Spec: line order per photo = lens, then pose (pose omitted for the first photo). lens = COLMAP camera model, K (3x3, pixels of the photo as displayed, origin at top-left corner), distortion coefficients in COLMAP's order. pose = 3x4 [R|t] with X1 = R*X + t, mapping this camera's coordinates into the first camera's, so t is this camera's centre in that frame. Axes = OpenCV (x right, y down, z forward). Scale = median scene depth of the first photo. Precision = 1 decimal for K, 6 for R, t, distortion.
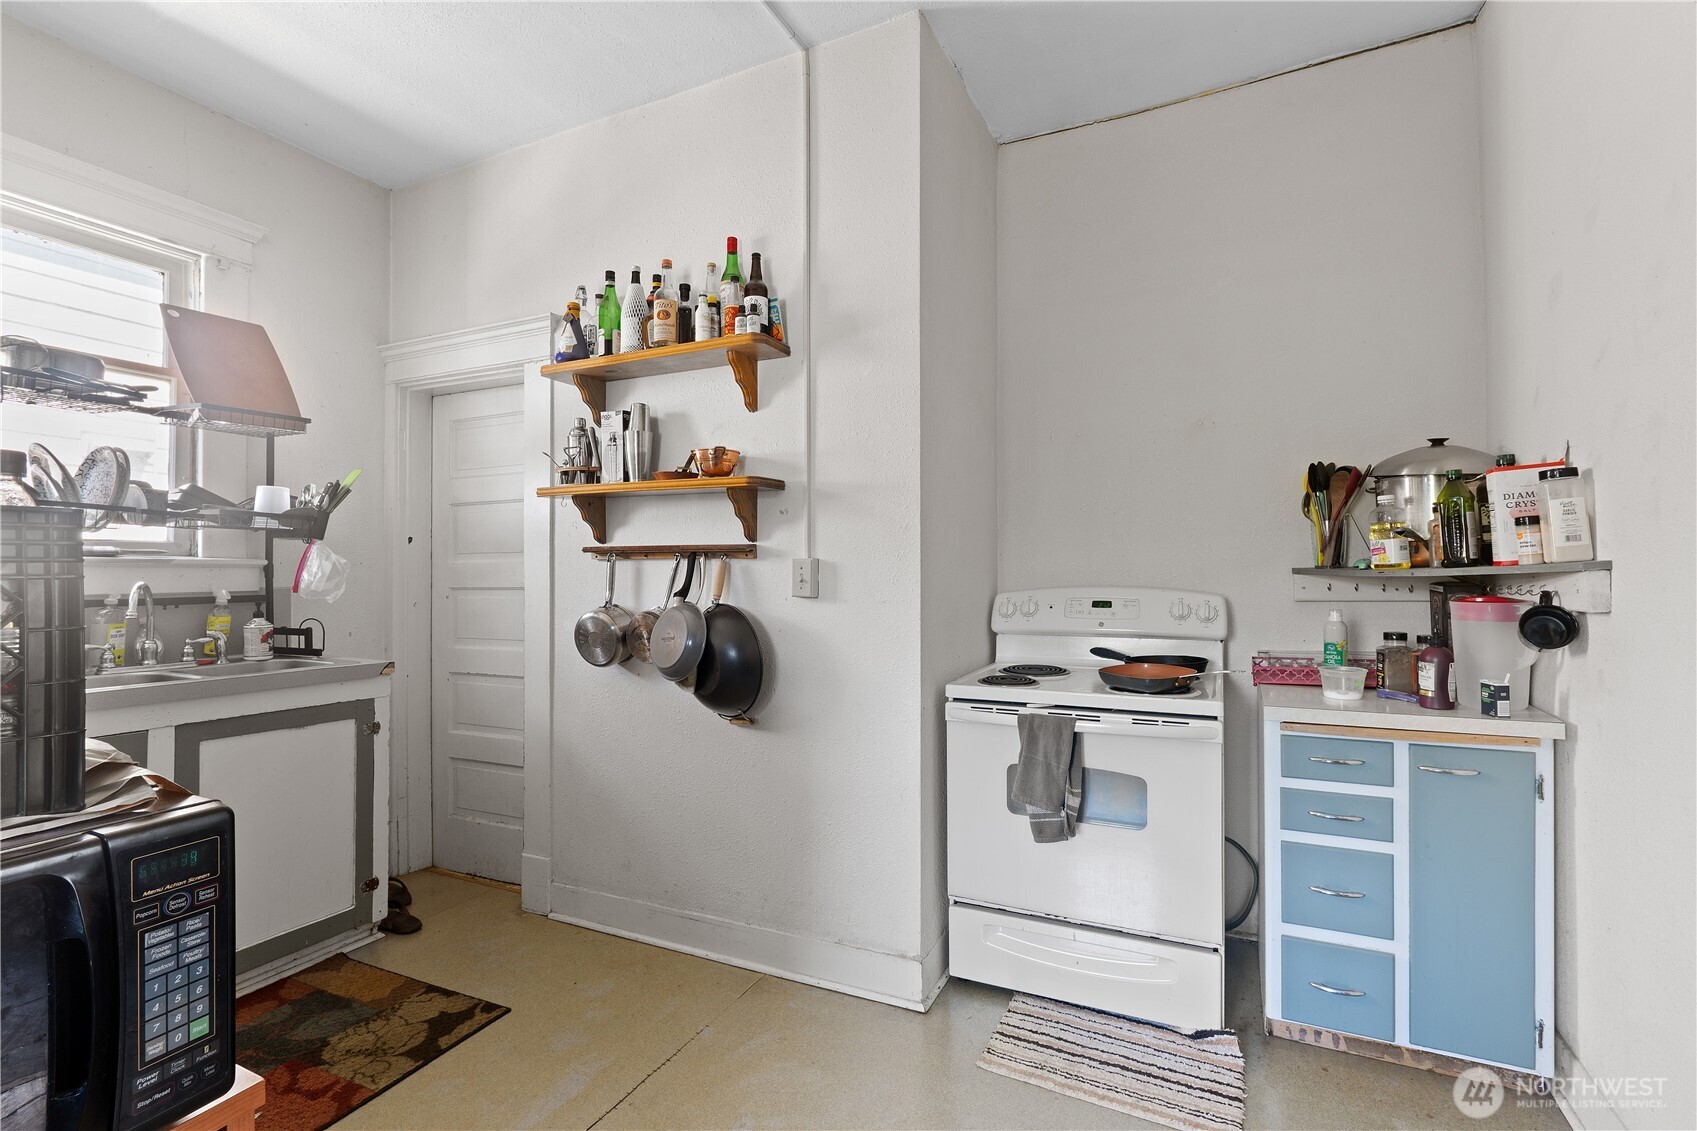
lens RADIAL K [[773.0, 0, 845.5], [0, 773.0, 572.1], [0, 0, 1]] dist [-0.013581, 0.001169]
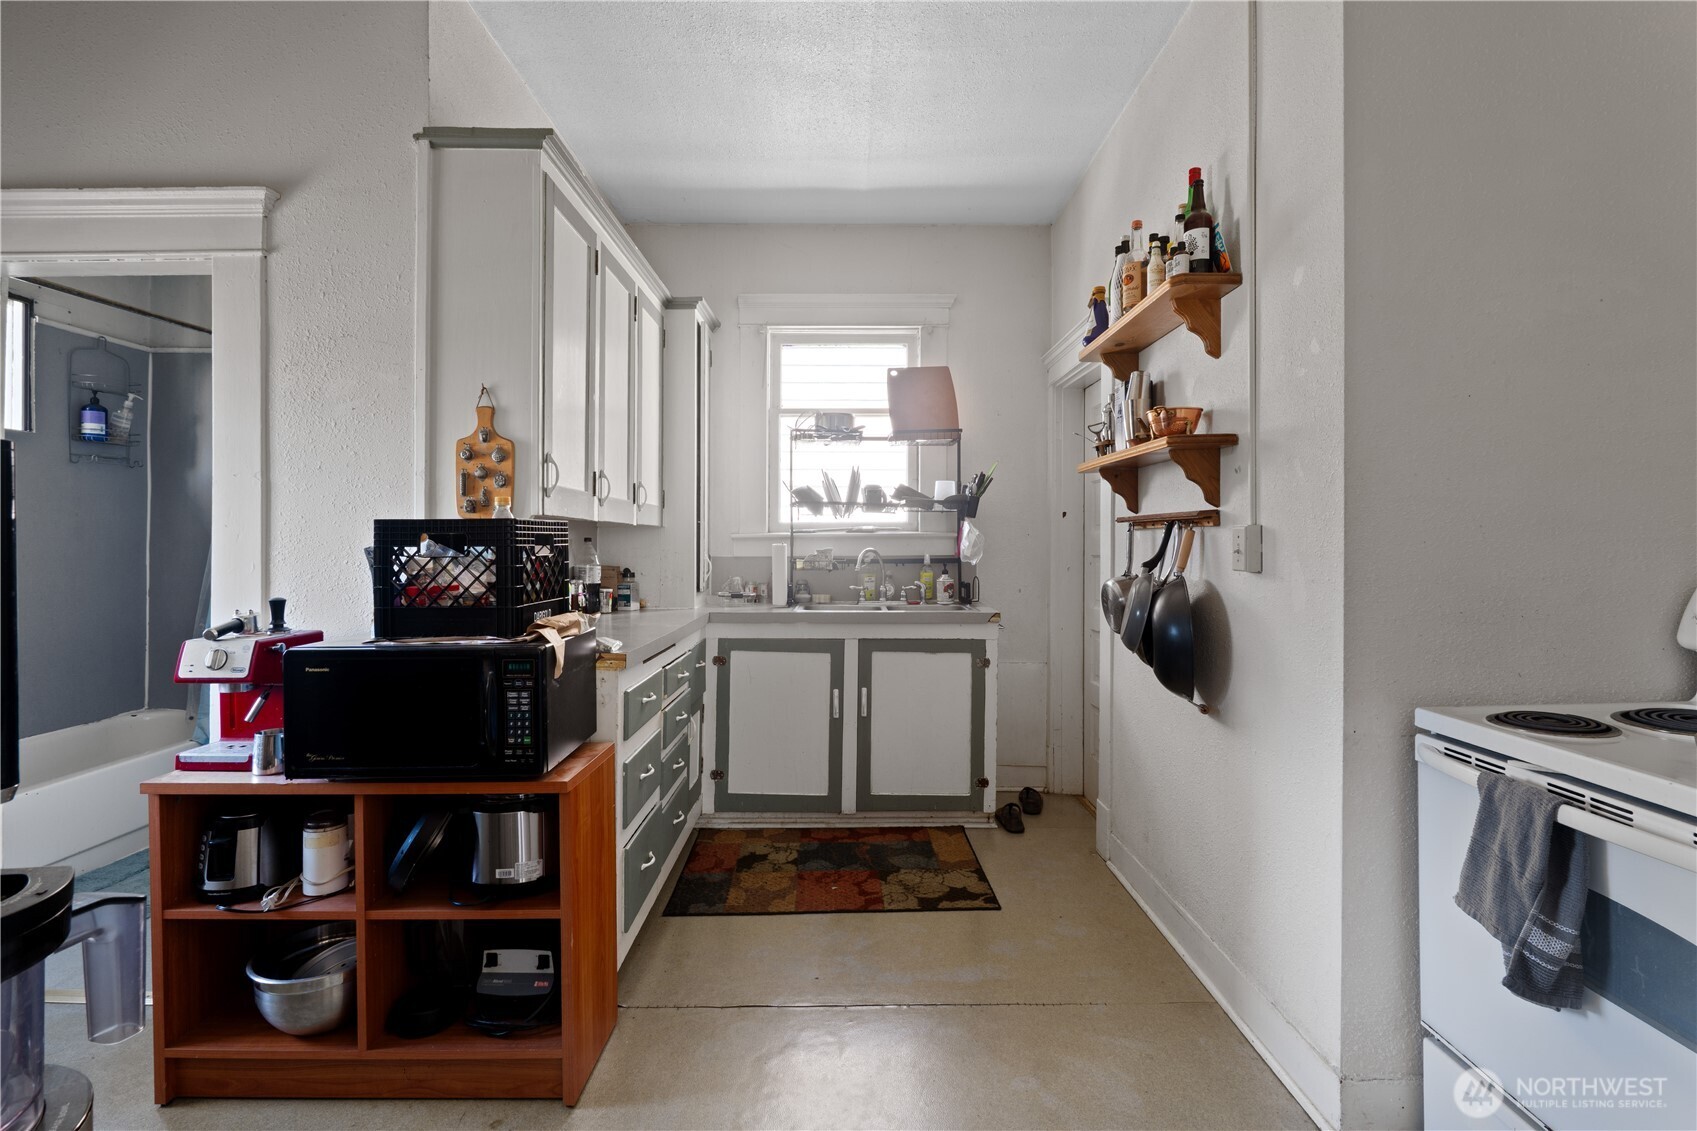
lens RADIAL K [[773.0, 0, 852.9], [0, 773.0, 548.5], [0, 0, 1]] dist [-0.013581, 0.001169]
pose [[0.441510, 0.006767, -0.897231, 0.489039], [0.003187, 0.999953, 0.009111, -0.001551], [0.897250, -0.006882, 0.441468, 0.246971]]
